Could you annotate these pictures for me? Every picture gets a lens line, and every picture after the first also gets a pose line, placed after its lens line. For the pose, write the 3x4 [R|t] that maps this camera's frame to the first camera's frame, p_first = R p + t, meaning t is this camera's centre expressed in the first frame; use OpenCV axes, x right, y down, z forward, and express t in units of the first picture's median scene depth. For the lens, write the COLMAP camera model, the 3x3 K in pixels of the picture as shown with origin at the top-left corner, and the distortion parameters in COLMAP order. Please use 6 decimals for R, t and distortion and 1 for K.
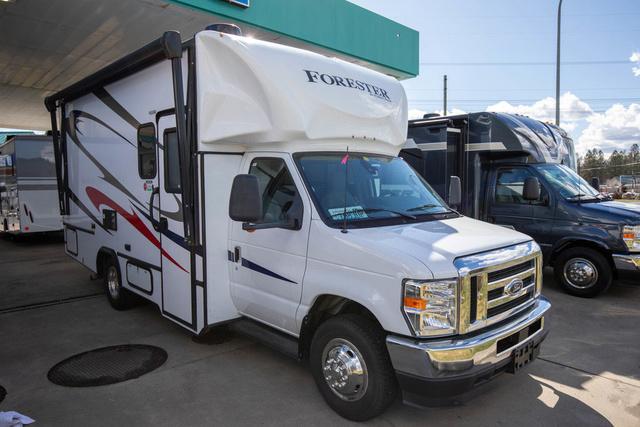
lens RADIAL K [[466.3, 0, 315.5], [0, 466.3, 218.0], [0, 0, 1]] dist [-0.016081, -0.005444]
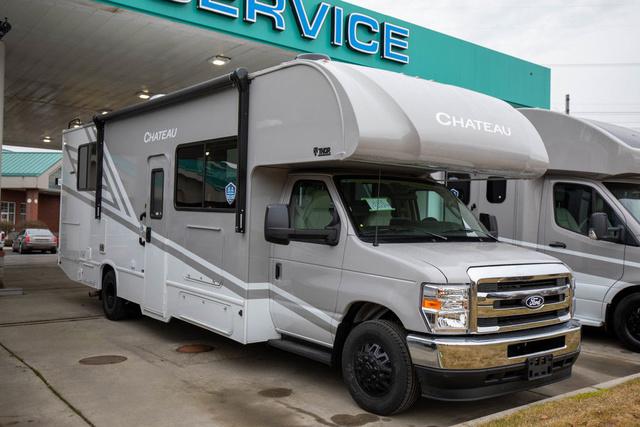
lens RADIAL K [[622.8, 0, 319.5], [0, 622.8, 215.3], [0, 0, 1]] dist [0.027758, 0.000000]
pose [[0.995701, 0.028993, -0.087971, 0.062138], [-0.037277, 0.994870, -0.094041, 0.113525], [0.084793, 0.096916, 0.991674, -0.557615]]
